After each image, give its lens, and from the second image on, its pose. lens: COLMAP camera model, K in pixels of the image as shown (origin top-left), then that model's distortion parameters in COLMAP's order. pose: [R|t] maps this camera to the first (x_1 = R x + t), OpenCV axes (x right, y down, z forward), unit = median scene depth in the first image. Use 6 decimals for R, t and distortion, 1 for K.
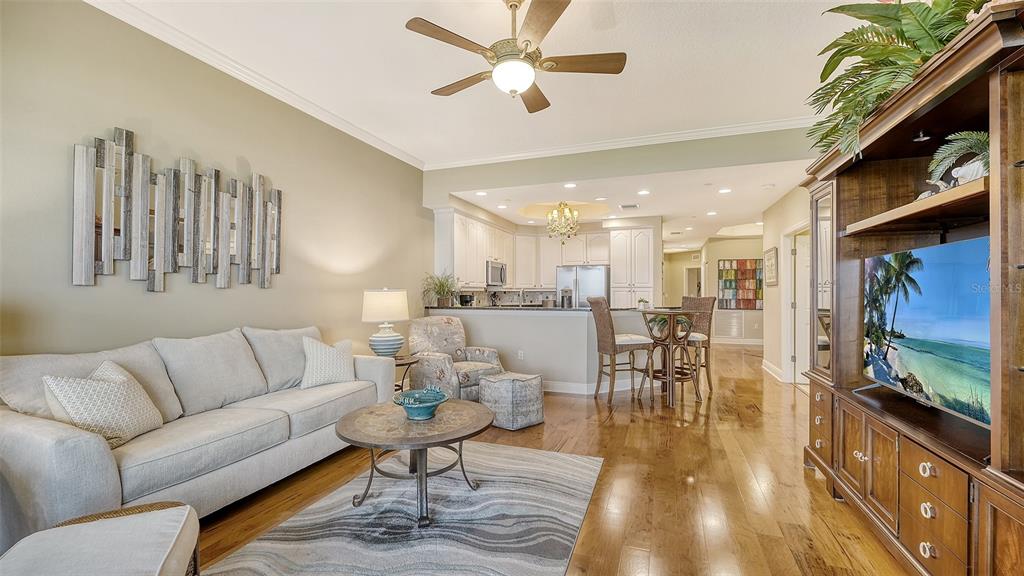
lens RADIAL K [[426.0, 0, 508.2], [0, 426.0, 286.8], [0, 0, 1]] dist [-0.009321, 0.000048]
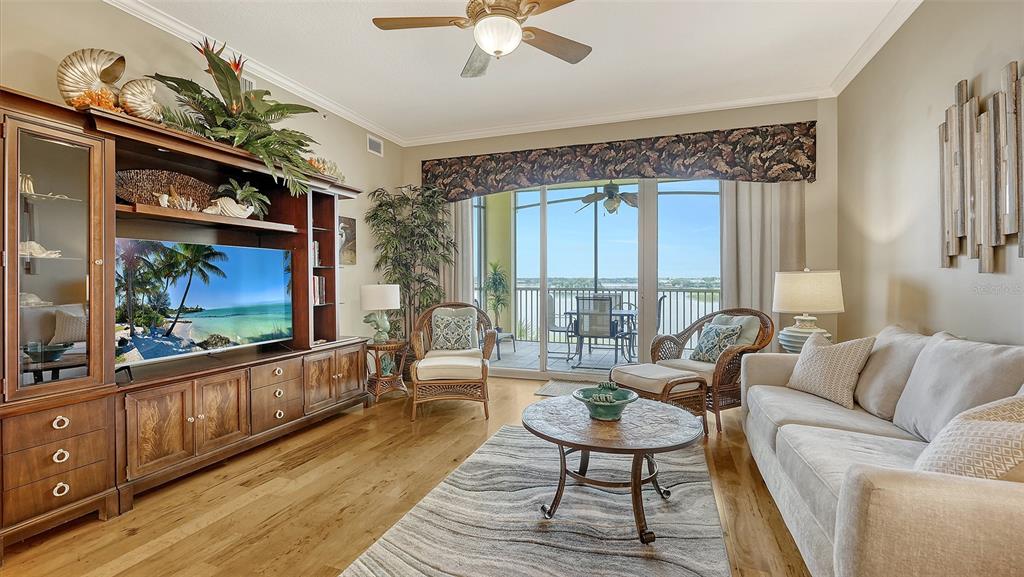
lens RADIAL K [[446.5, 0, 514.8], [0, 446.5, 278.3], [0, 0, 1]] dist [0.004626, 0.001524]
pose [[-0.999911, -0.000247, -0.013338, -0.009343], [-0.000029, 0.999867, -0.016299, 0.036801], [0.013340, -0.016297, -0.999778, 2.037119]]
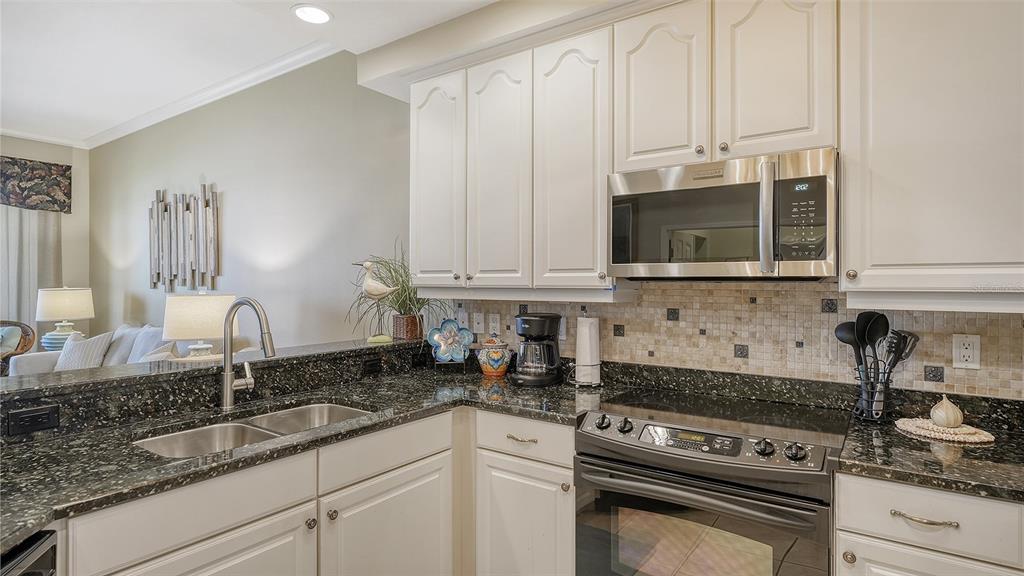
lens RADIAL K [[525.0, 0, 511.2], [0, 525.0, 285.3], [0, 0, 1]] dist [-0.004729, -0.000485]
pose [[-0.246326, 0.002181, -0.969185, 0.709773], [0.011268, 0.999936, -0.000614, -0.000460], [0.969122, -0.011072, -0.246335, 2.979333]]
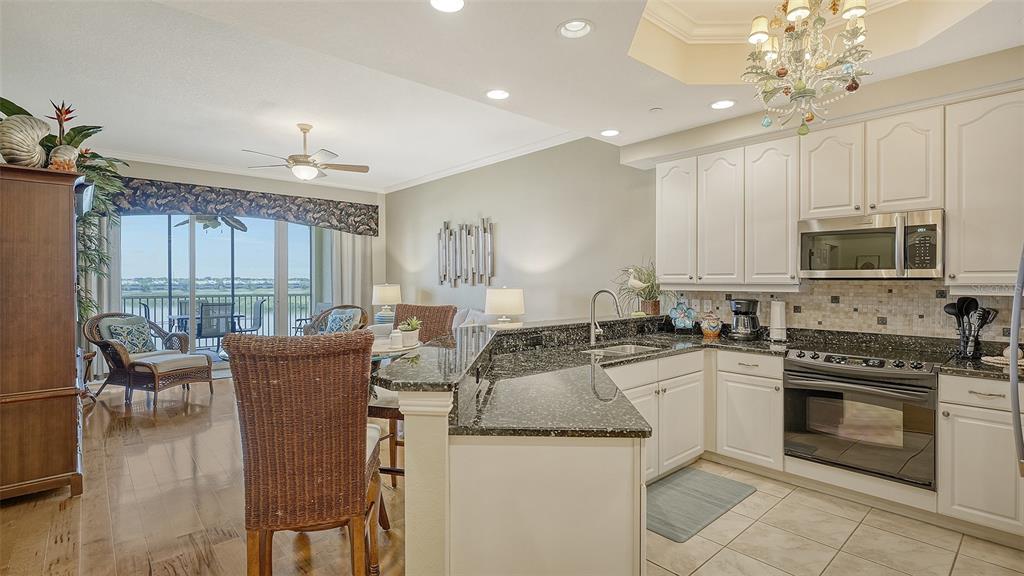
lens RADIAL K [[473.4, 0, 512.9], [0, 473.4, 285.6], [0, 0, 1]] dist [-0.009491, 0.000393]
pose [[-0.460036, 0.007925, -0.887865, 1.446157], [0.011922, 0.999925, 0.002748, -0.003549], [0.887820, -0.009321, -0.460096, 2.817714]]
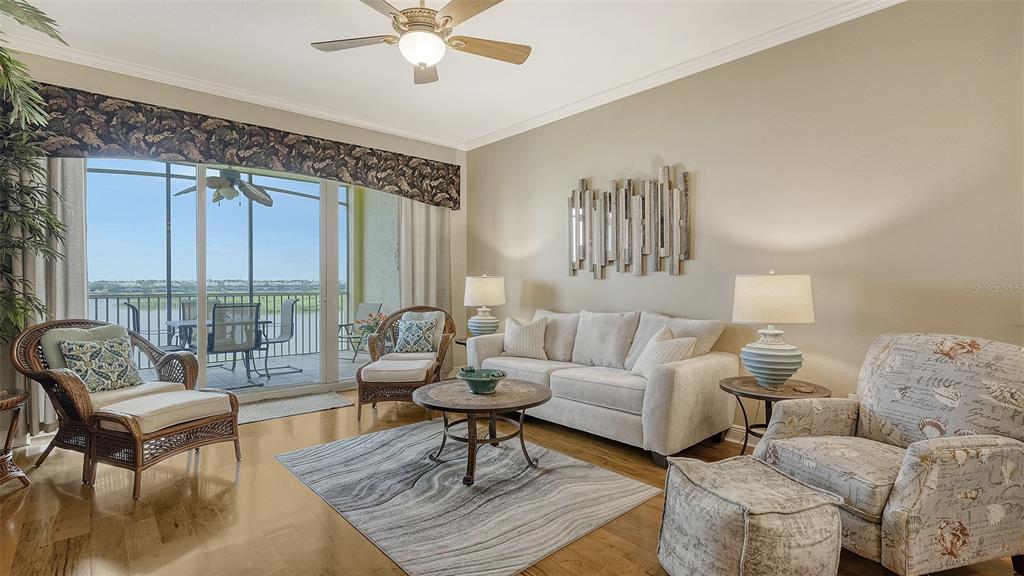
lens RADIAL K [[473.4, 0, 507.9], [0, 473.4, 287.0], [0, 0, 1]] dist [-0.009491, 0.000393]
pose [[-0.468372, 0.008100, -0.883494, 0.883686], [0.013642, 0.999905, 0.001935, 0.036011], [0.883426, -0.011147, -0.468438, 1.723120]]
